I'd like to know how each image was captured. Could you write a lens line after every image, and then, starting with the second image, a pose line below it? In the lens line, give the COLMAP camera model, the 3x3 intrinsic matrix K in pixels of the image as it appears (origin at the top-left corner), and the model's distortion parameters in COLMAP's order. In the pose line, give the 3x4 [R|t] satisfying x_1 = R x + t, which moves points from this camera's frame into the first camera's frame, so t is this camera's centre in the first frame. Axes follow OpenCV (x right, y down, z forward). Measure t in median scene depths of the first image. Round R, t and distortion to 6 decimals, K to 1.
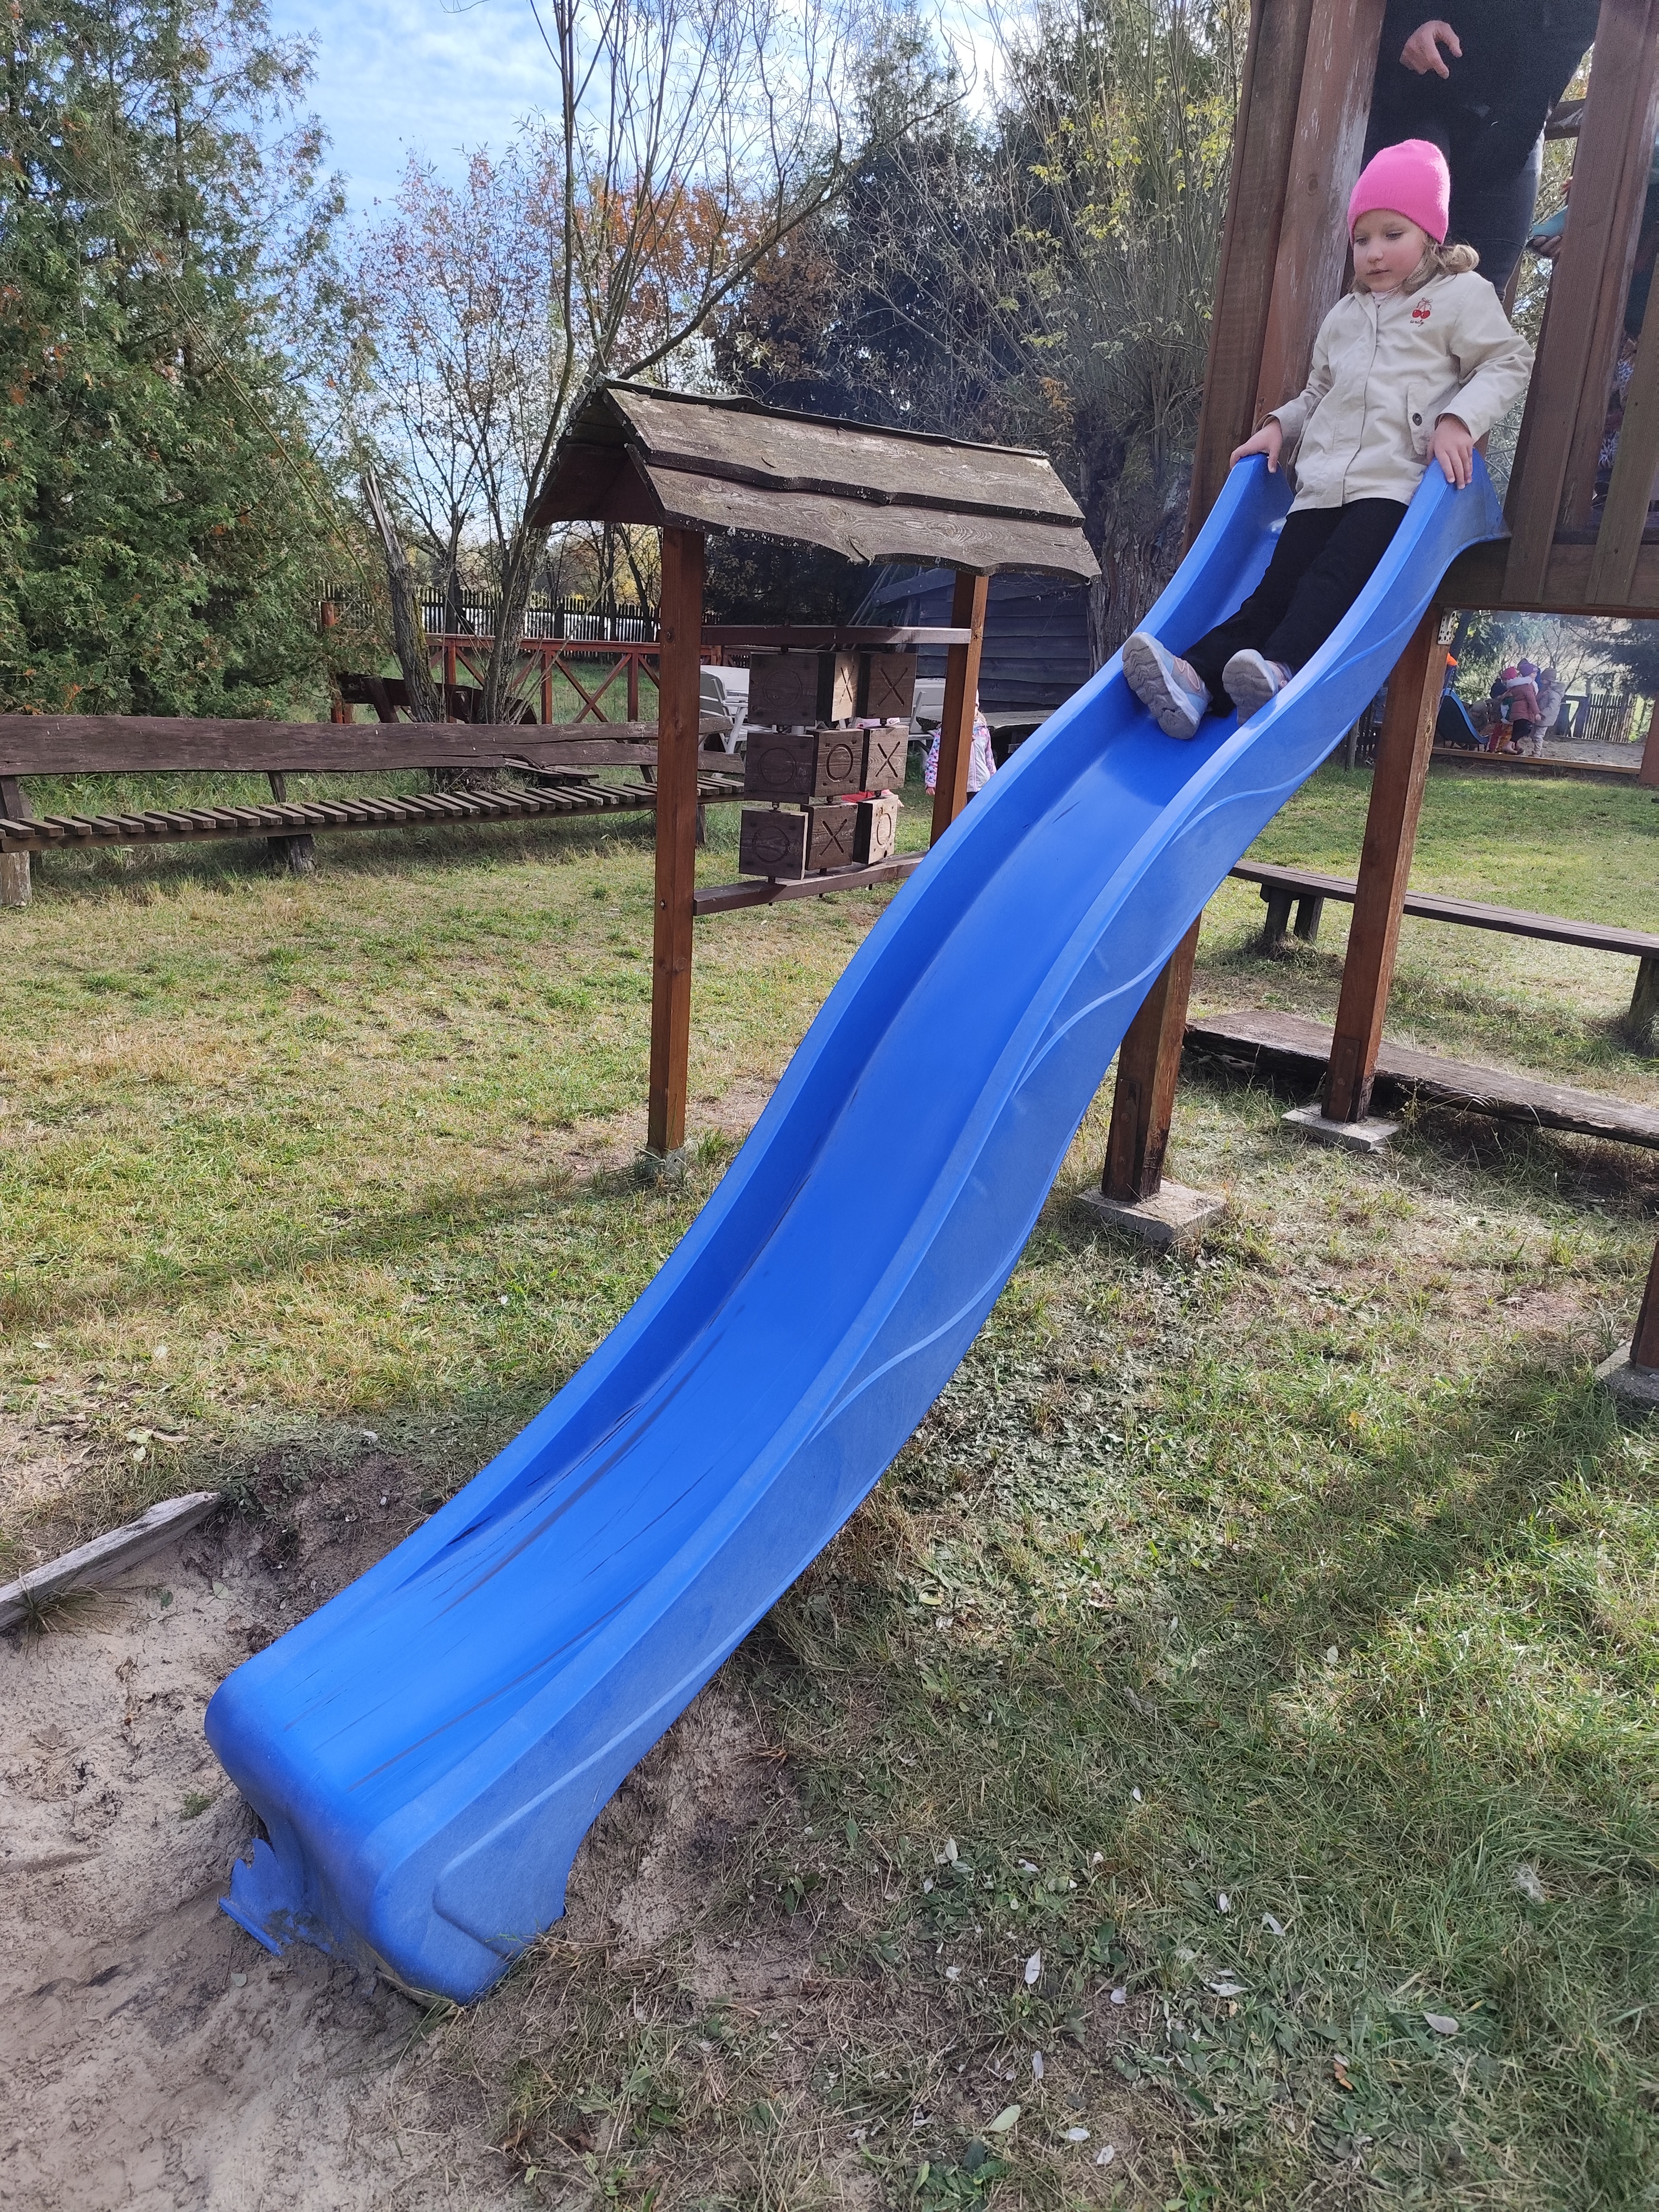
lens RADIAL K [[1502.3, 0, 822.0], [0, 1502.3, 1104.1], [0, 0, 1]] dist [0.033546, -0.036370]
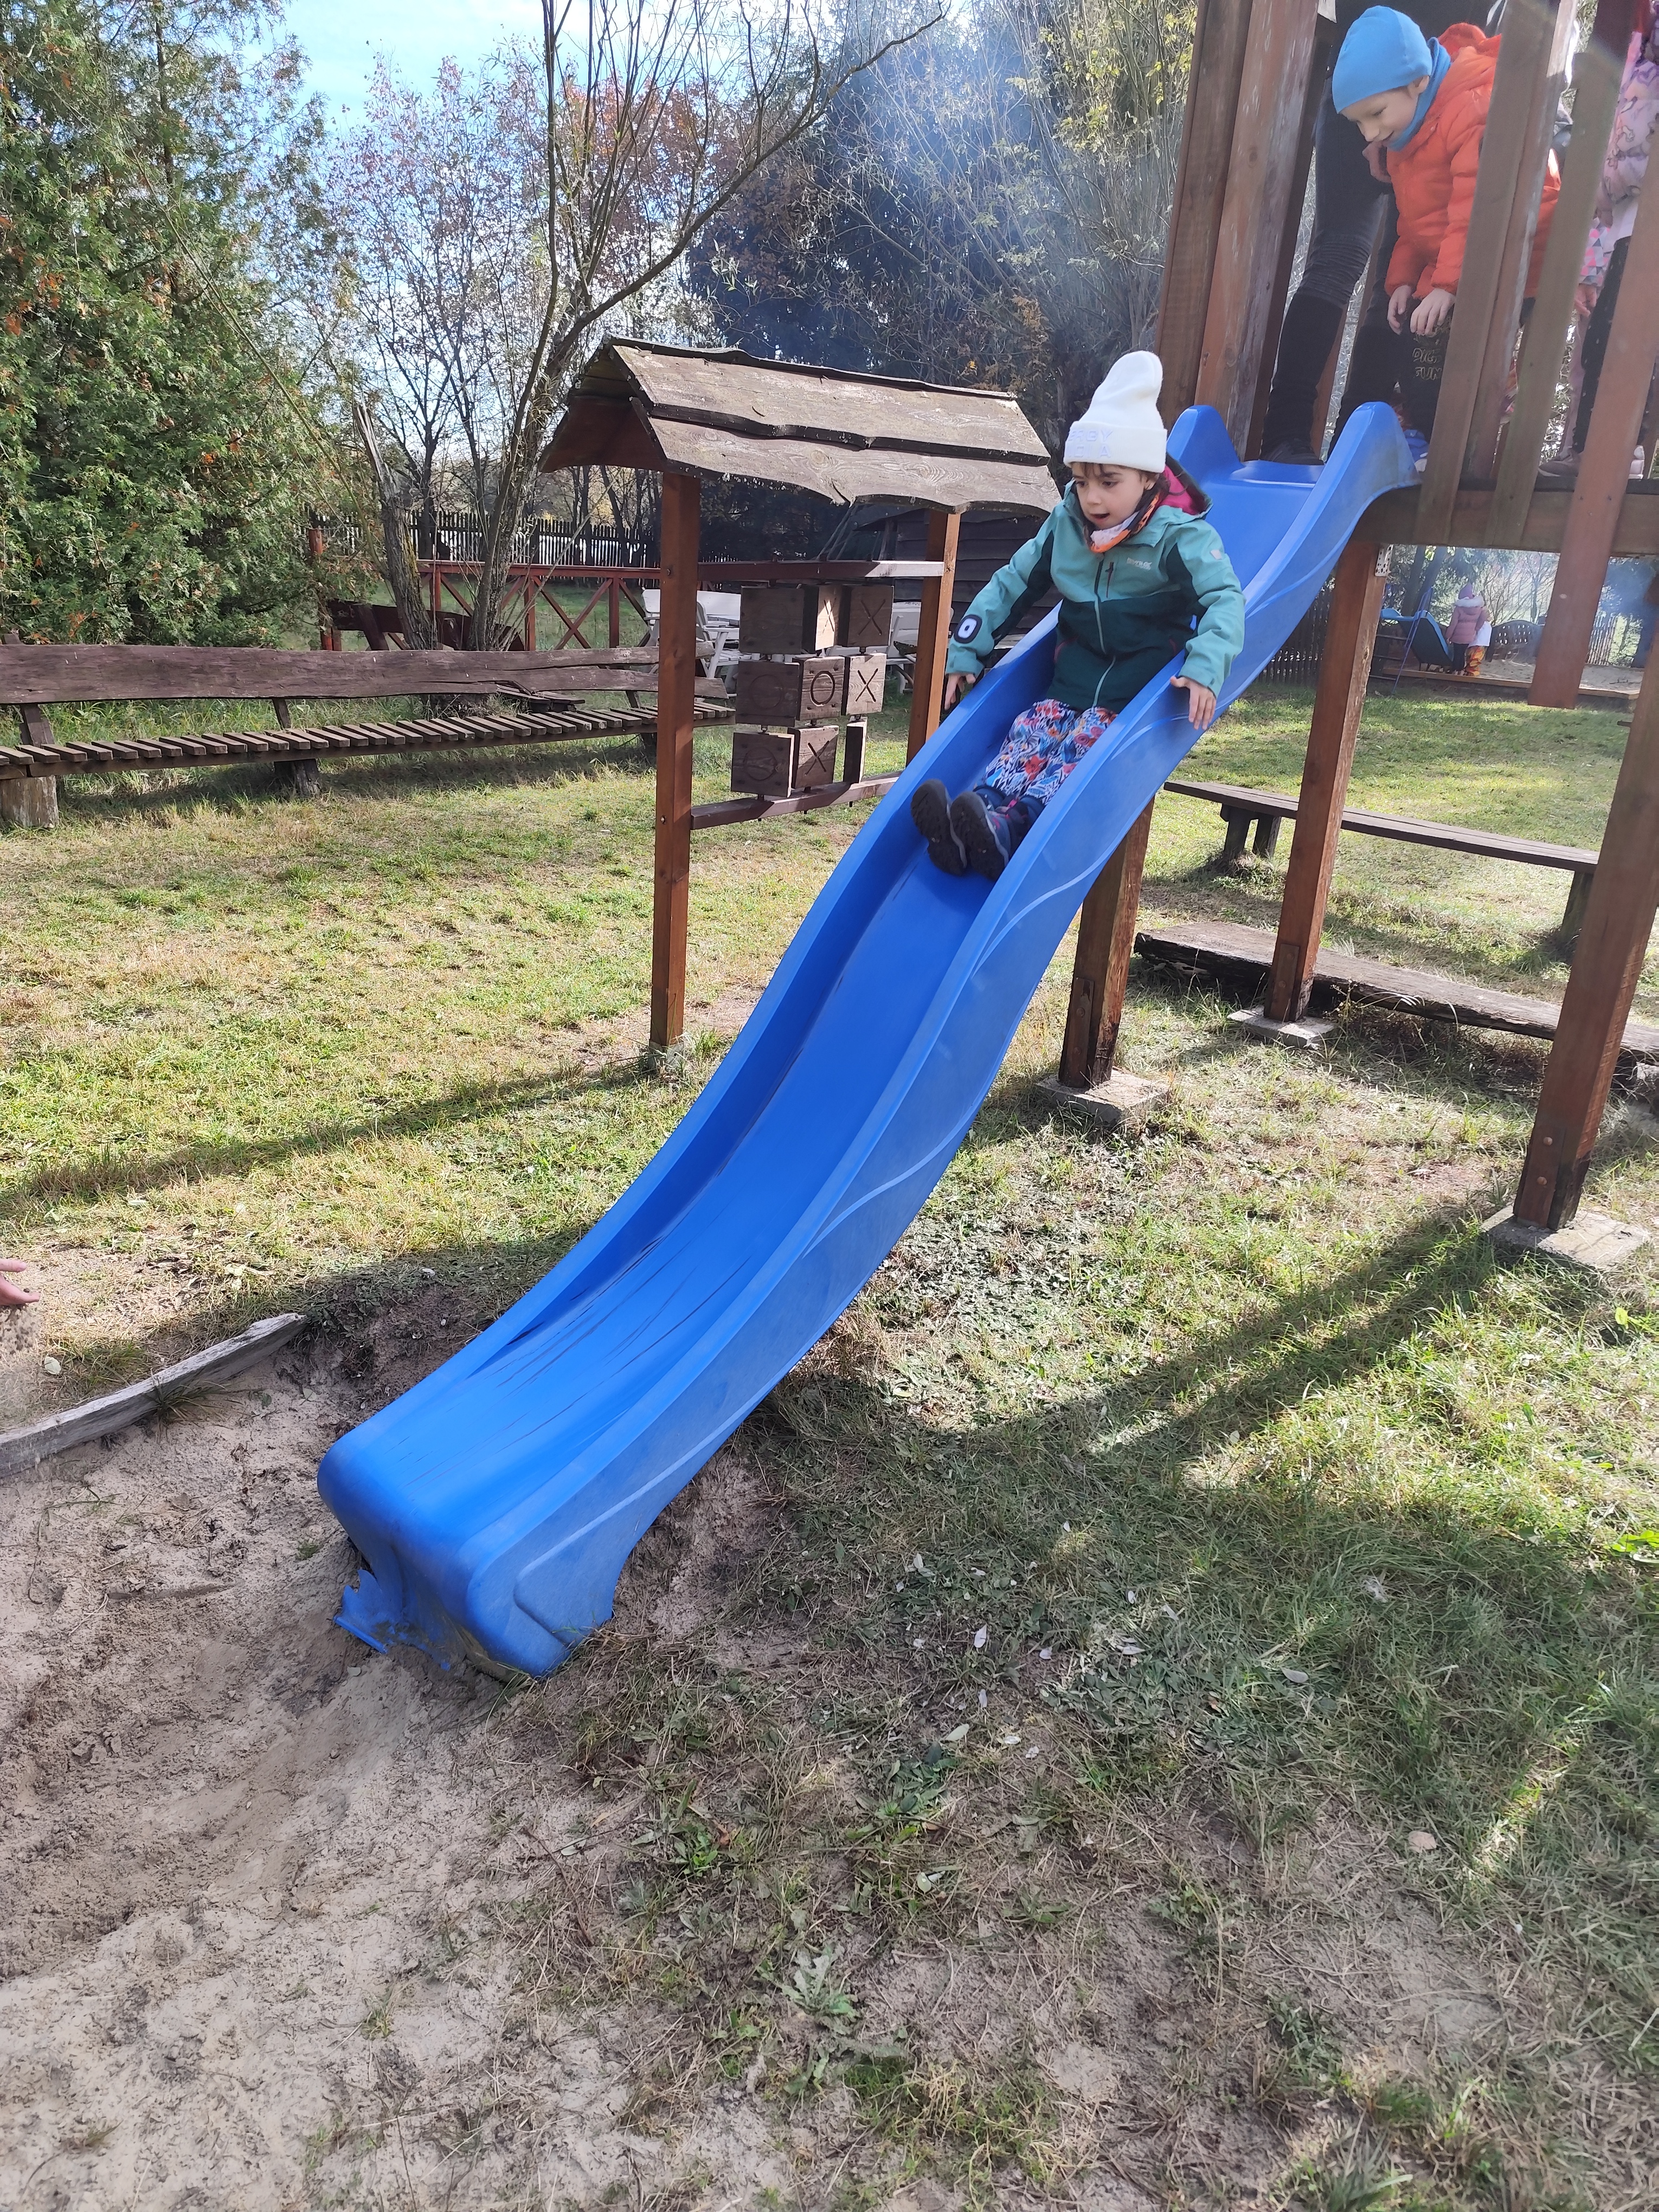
lens RADIAL K [[1474.5, 0, 795.3], [0, 1474.5, 1118.7], [0, 0, 1]] dist [0.038221, -0.045625]
pose [[0.999992, -0.002198, -0.003485, -0.006540], [0.002405, 0.998163, 0.060541, 0.024262], [0.003345, -0.060549, 0.998160, -0.113771]]
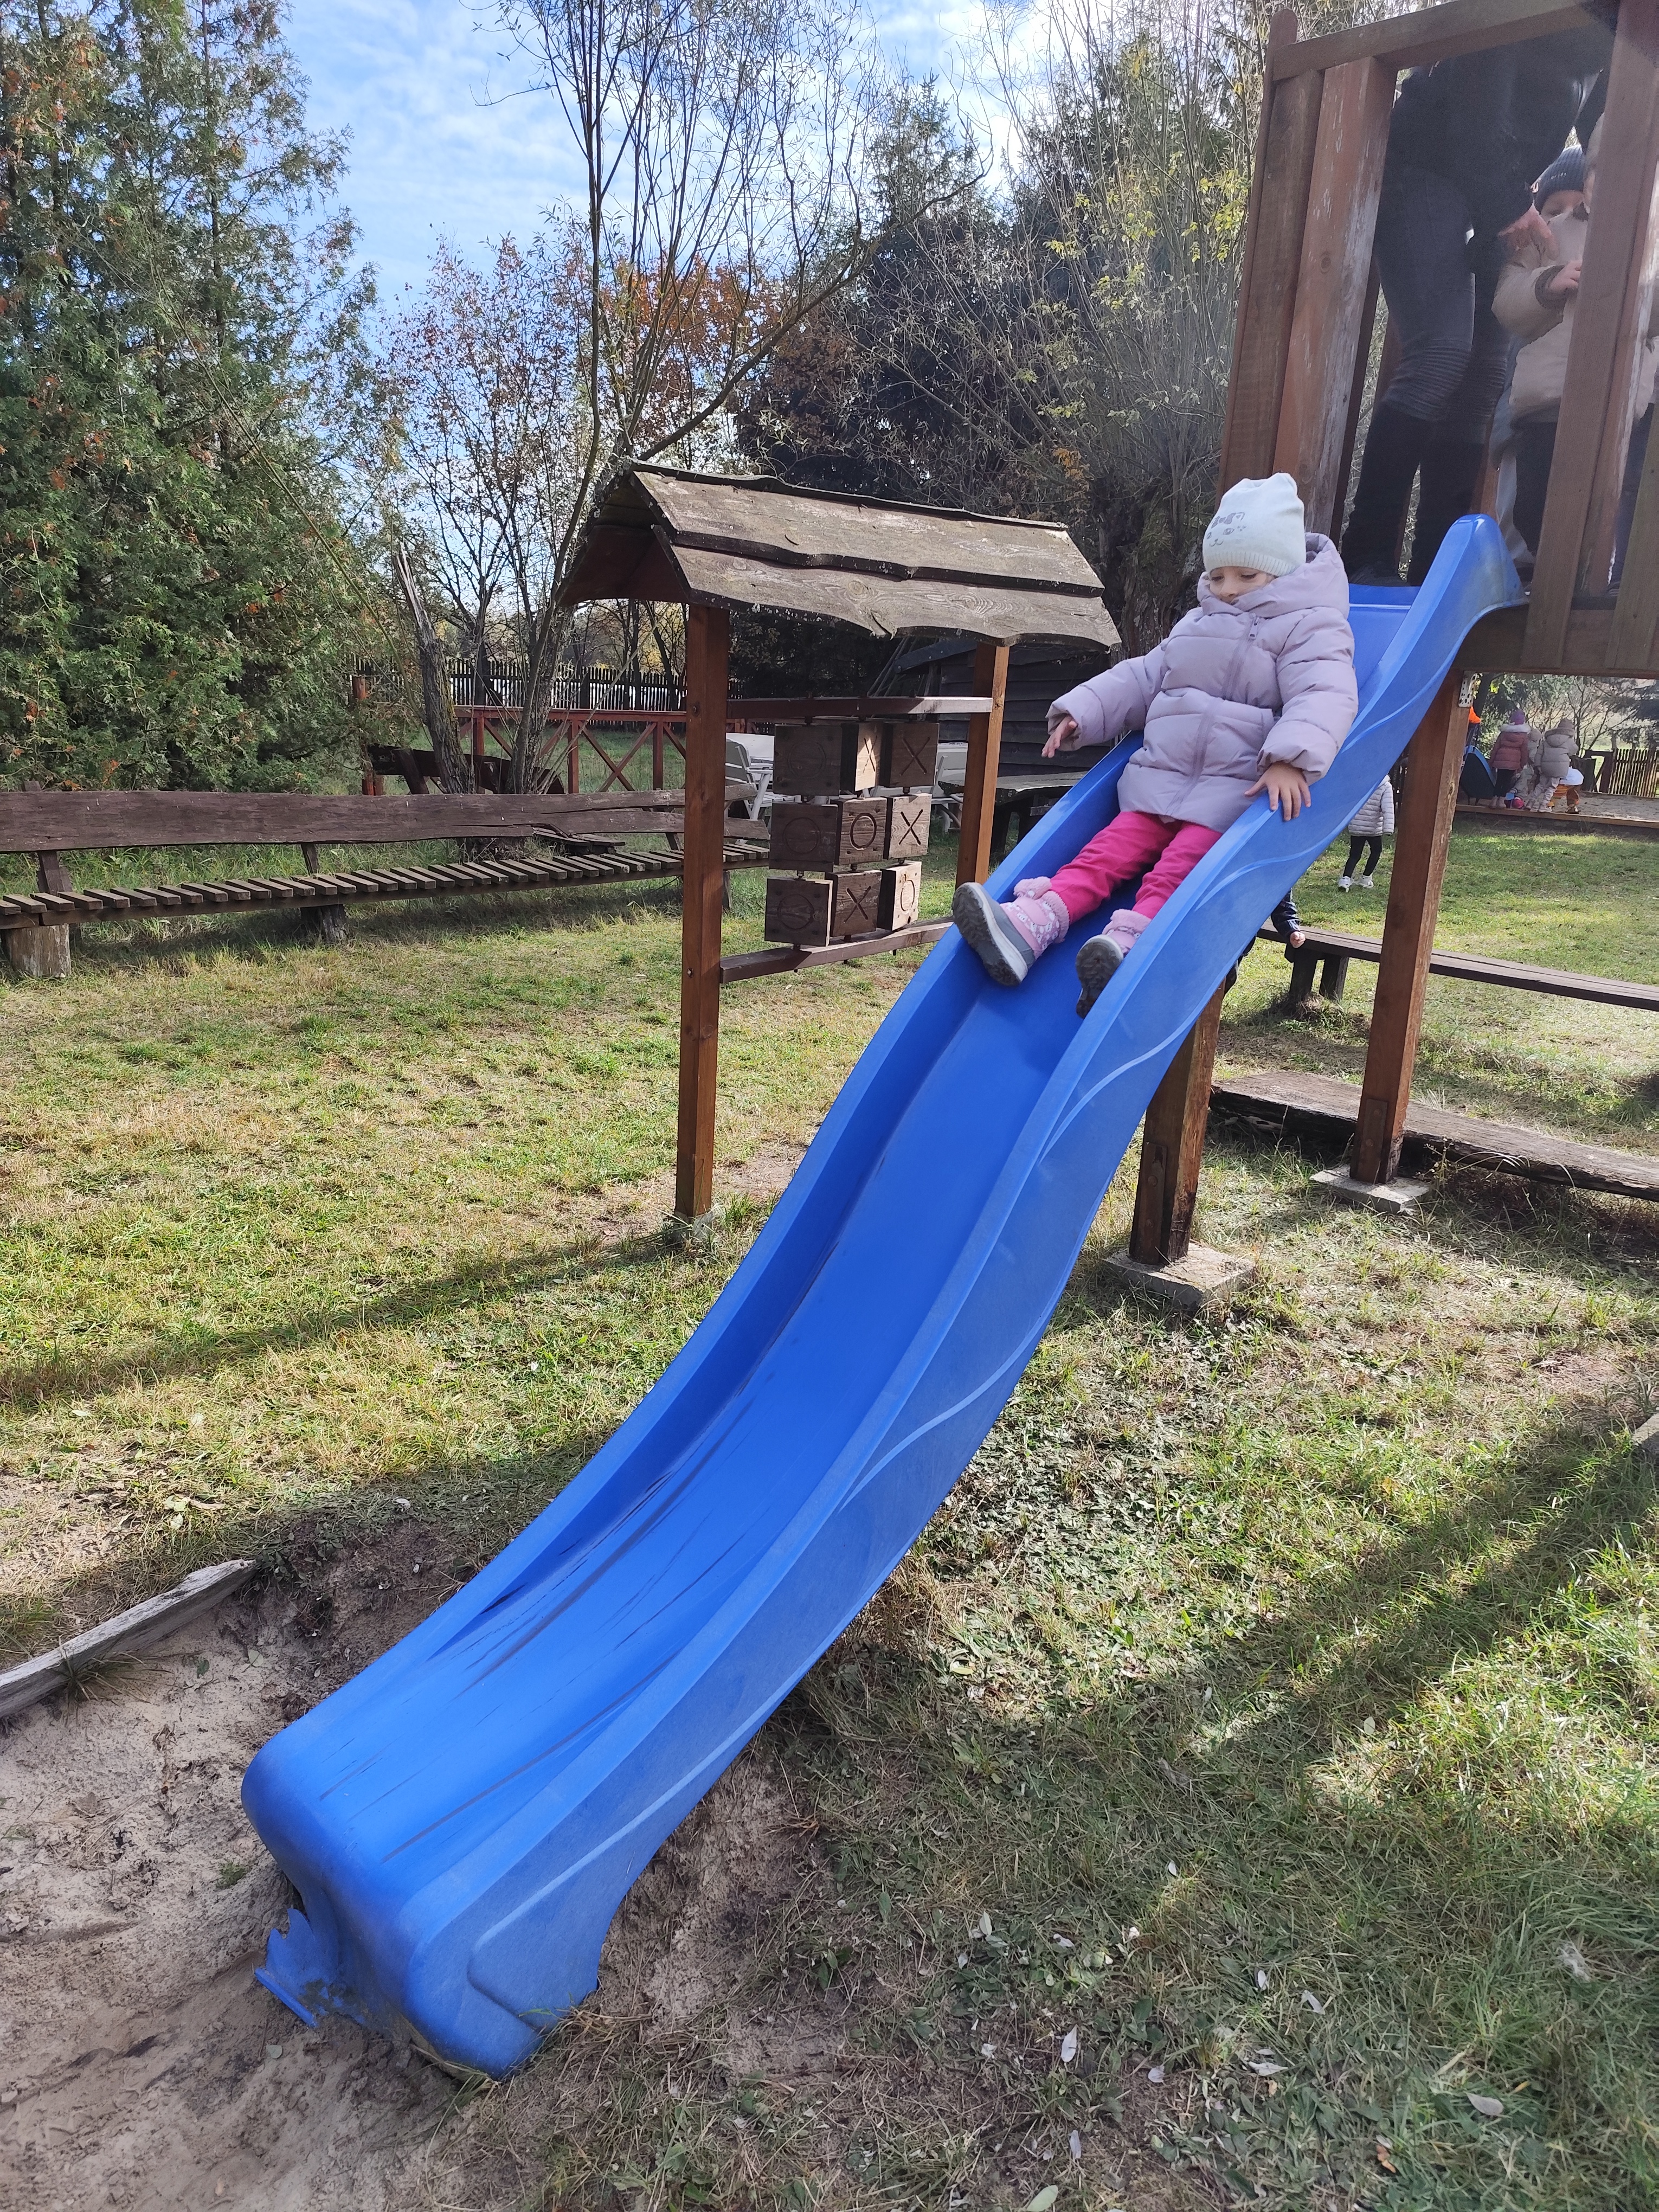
lens RADIAL K [[1500.2, 0, 812.8], [0, 1500.2, 1123.5], [0, 0, 1]] dist [0.033943, -0.036569]
pose [[0.999719, -0.006740, -0.022741, -0.000977], [0.006105, 0.999593, -0.027880, -0.003147], [0.022920, 0.027733, 0.999353, -0.005177]]
